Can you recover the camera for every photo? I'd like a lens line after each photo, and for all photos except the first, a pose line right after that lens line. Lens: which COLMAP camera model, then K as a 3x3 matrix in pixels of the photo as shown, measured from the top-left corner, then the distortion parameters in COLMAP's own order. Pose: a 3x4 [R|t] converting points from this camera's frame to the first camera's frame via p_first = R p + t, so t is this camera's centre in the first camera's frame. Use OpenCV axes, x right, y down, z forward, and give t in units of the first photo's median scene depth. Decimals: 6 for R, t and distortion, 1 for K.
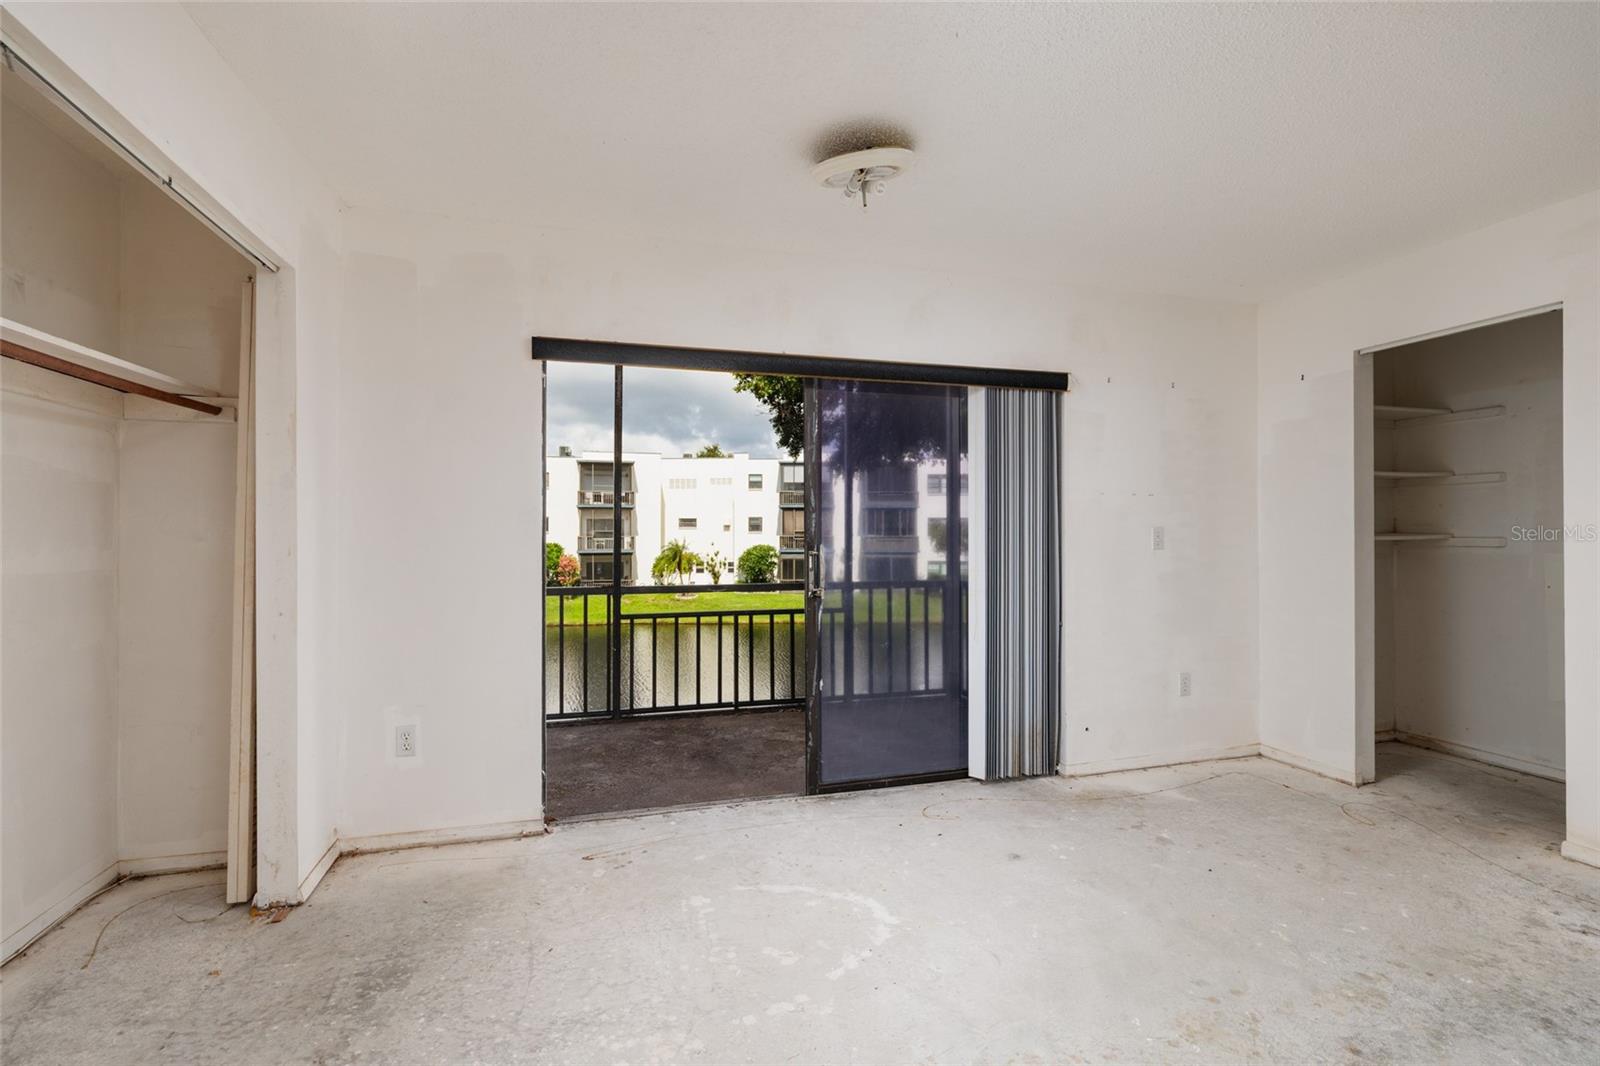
lens RADIAL K [[726.9, 0, 797.0], [0, 726.9, 529.3], [0, 0, 1]] dist [-0.007738, 0.002340]
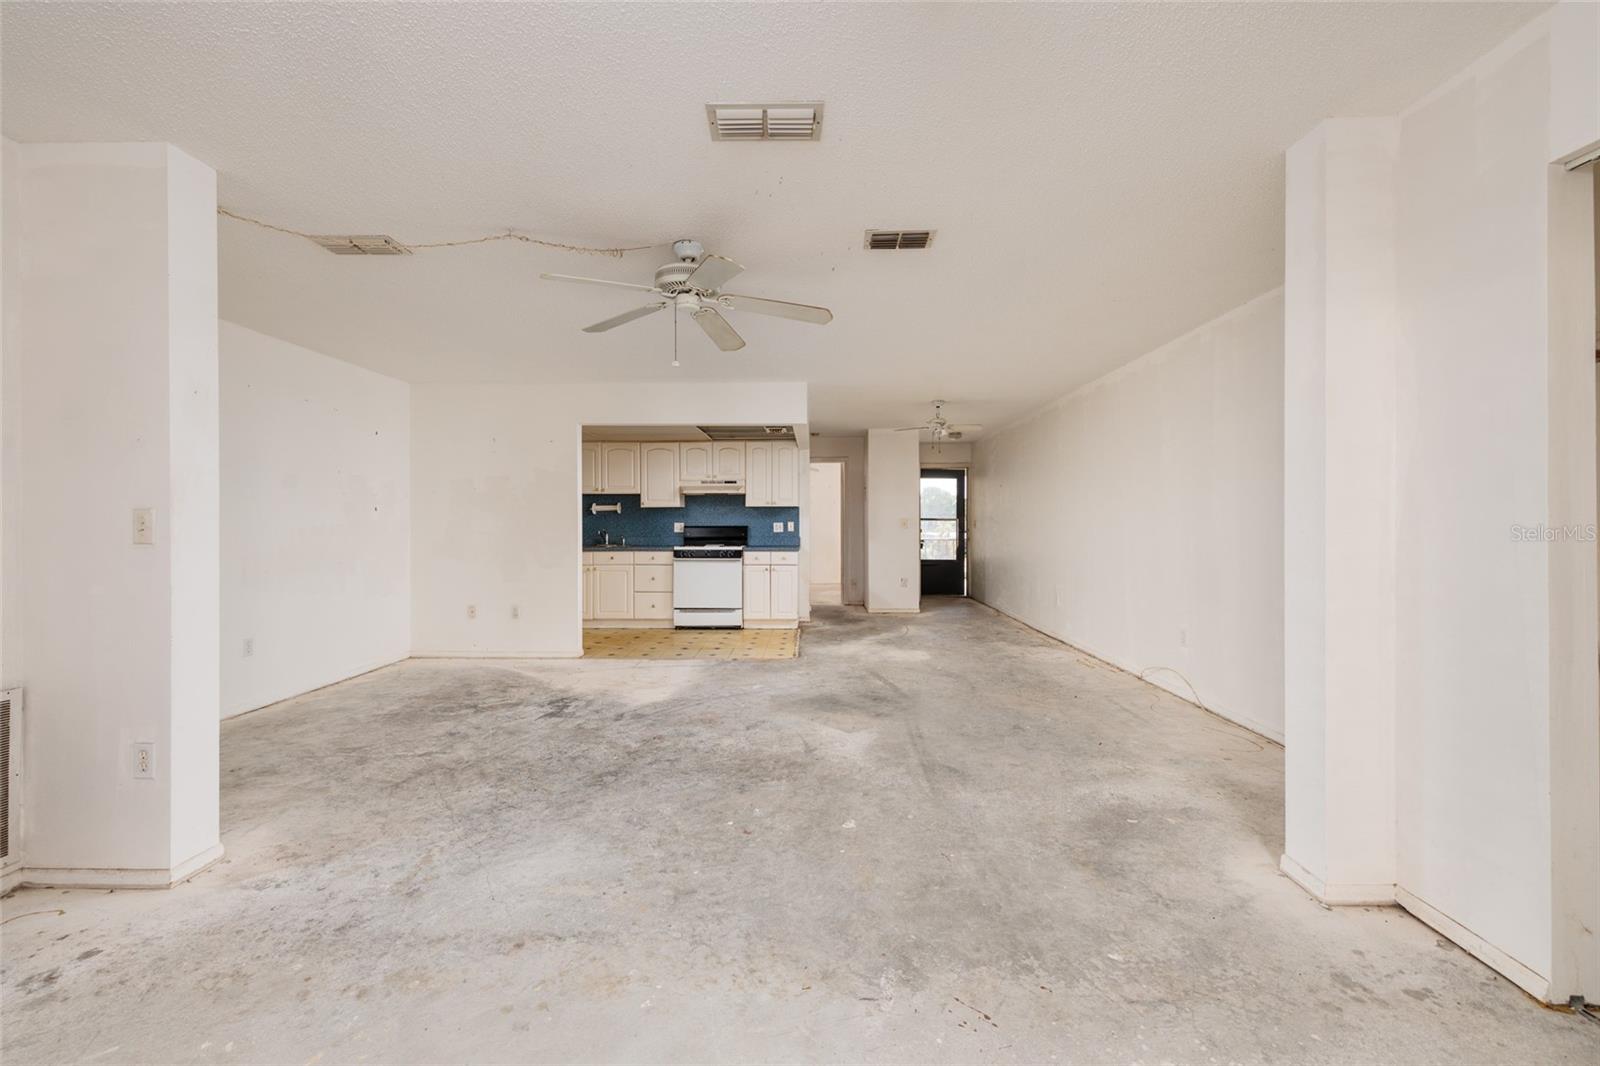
lens RADIAL K [[690.1, 0, 790.6], [0, 690.1, 524.2], [0, 0, 1]] dist [0.003174, -0.000981]
pose [[-0.950777, 0.001401, 0.309872, -0.010502], [0.001919, 0.999997, 0.001367, 0.006565], [-0.309869, 0.001894, -0.950777, 0.939029]]
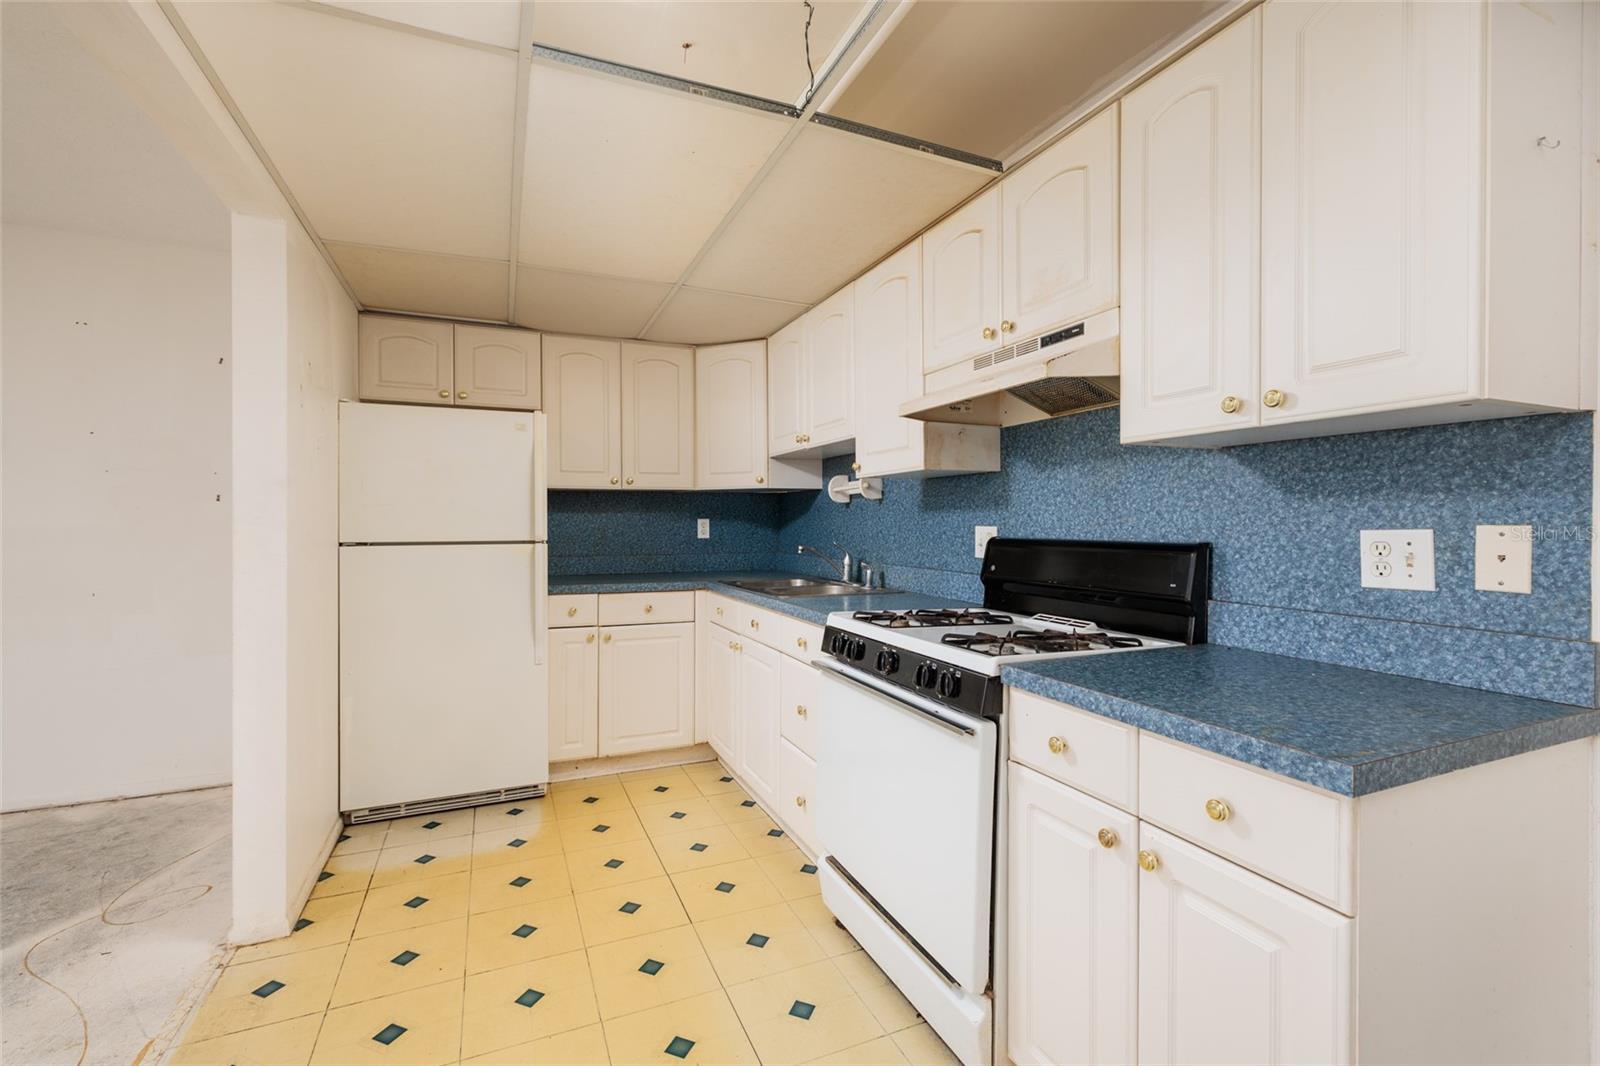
lens RADIAL K [[690.1, 0, 797.0], [0, 690.1, 524.2], [0, 0, 1]] dist [0.003174, -0.000981]
pose [[-0.128422, -0.001729, 0.991718, 0.429160], [-0.003455, 0.999993, 0.001296, 0.001798], [-0.991714, -0.003260, -0.128427, -0.916745]]
